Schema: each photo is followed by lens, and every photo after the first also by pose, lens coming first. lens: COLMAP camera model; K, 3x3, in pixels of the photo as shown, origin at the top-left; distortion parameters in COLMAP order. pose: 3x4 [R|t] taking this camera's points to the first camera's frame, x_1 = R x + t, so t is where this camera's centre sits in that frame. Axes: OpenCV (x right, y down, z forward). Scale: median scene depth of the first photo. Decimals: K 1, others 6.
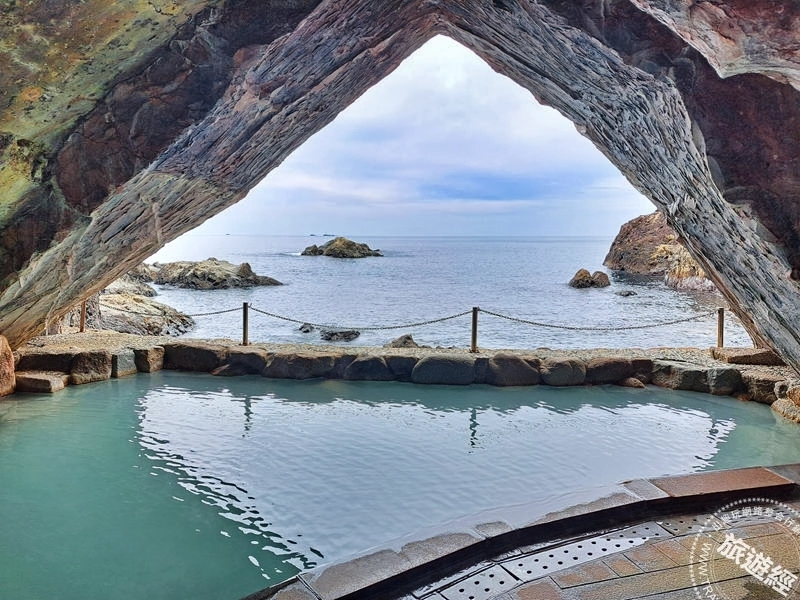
lens RADIAL K [[569.1, 0, 398.3], [0, 569.1, 299.0], [0, 0, 1]] dist [0.043792, -0.017613]
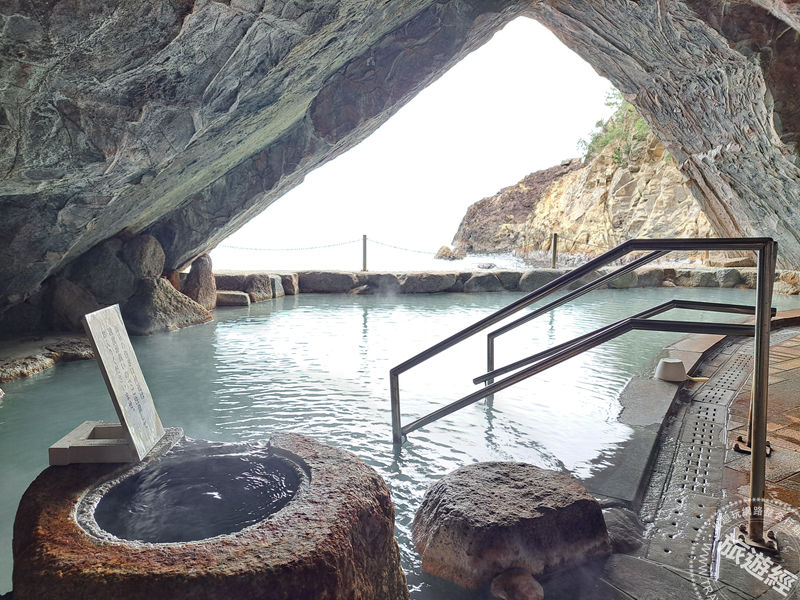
lens RADIAL K [[569.1, 0, 402.6], [0, 569.1, 300.3], [0, 0, 1]] dist [0.043792, -0.017613]
pose [[0.960956, -0.039636, 0.273848, -0.625895], [0.031113, 0.998889, 0.035397, 0.122787], [-0.274946, -0.025495, 0.961122, -0.170285]]
